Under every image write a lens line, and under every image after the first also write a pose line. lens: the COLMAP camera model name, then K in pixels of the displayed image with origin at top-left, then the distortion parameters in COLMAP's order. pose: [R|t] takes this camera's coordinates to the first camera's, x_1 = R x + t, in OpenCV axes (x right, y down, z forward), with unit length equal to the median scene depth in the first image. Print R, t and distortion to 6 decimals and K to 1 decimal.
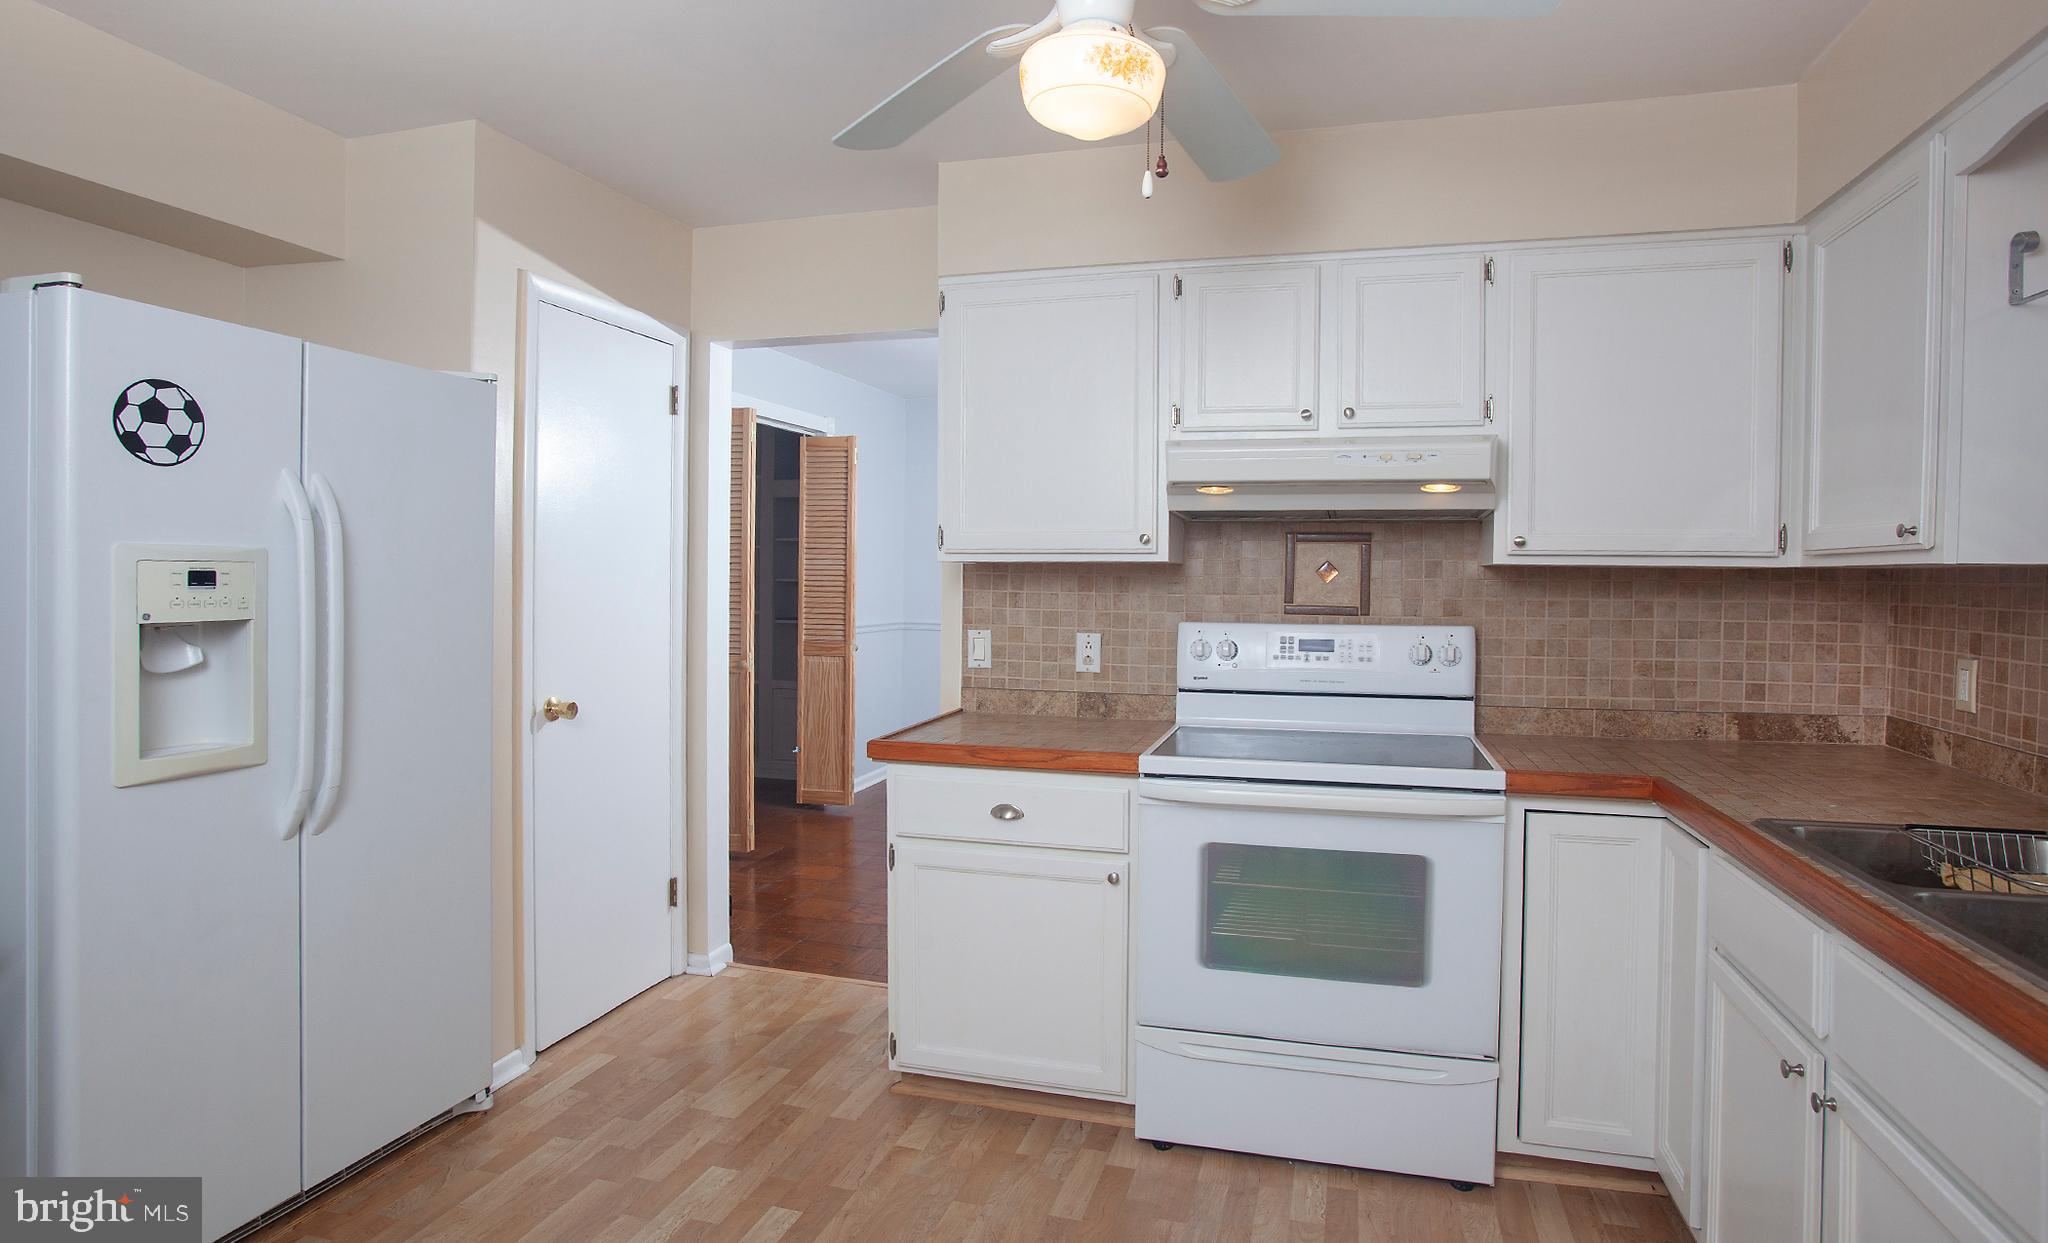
lens RADIAL K [[1162.2, 0, 969.5], [0, 1162.2, 586.7], [0, 0, 1]] dist [-0.052789, 0.019677]
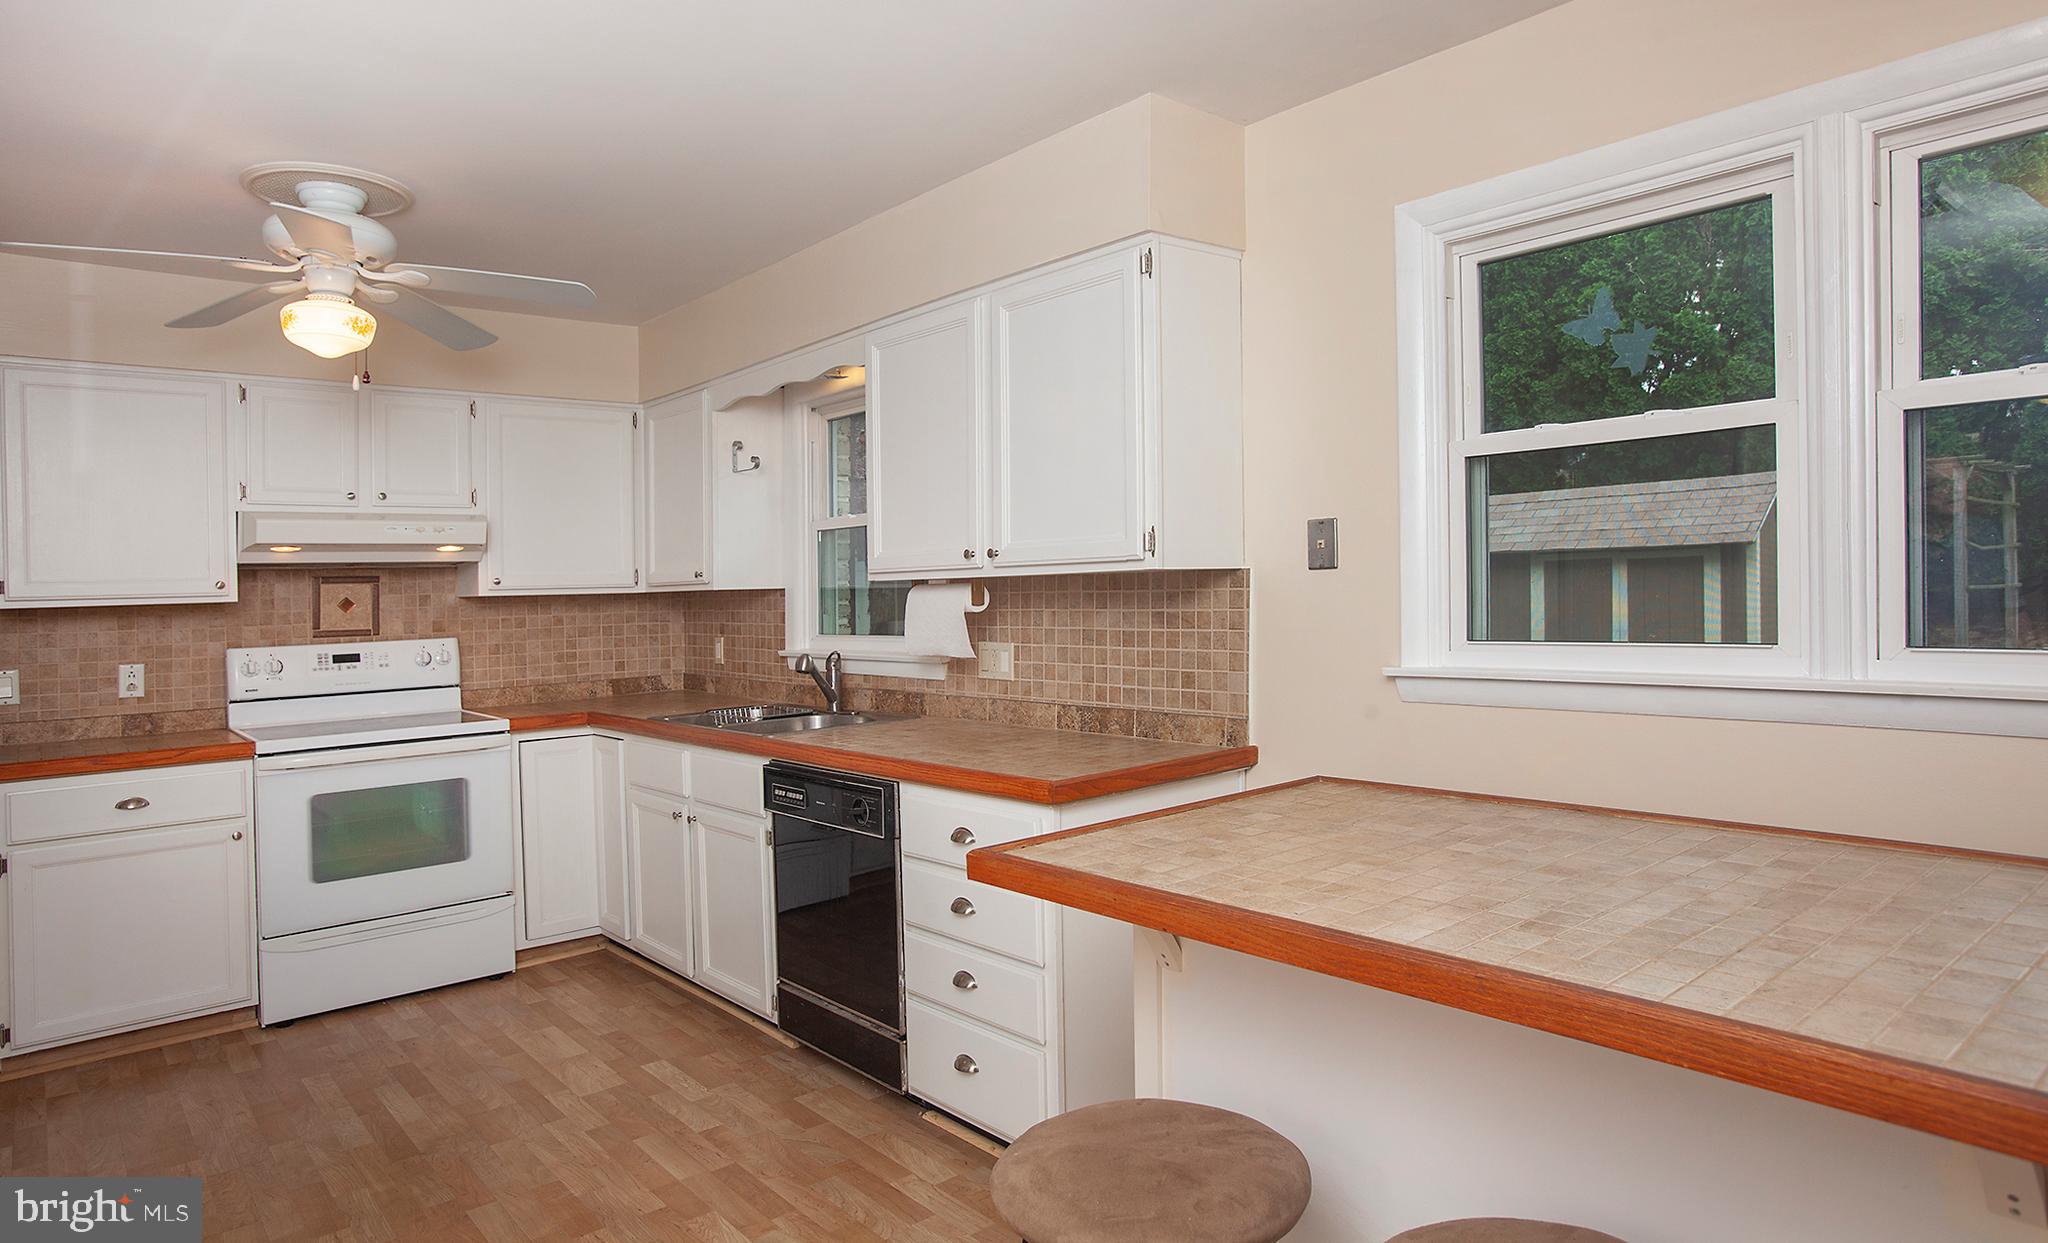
lens RADIAL K [[1279.0, 0, 1024.8], [0, 1279.0, 582.9], [0, 0, 1]] dist [-0.031489, 0.037571]
pose [[0.549162, -0.020518, 0.835464, -0.542835], [0.041684, 0.999127, -0.002862, -0.001225], [-0.834676, 0.036398, 0.549537, -0.534856]]
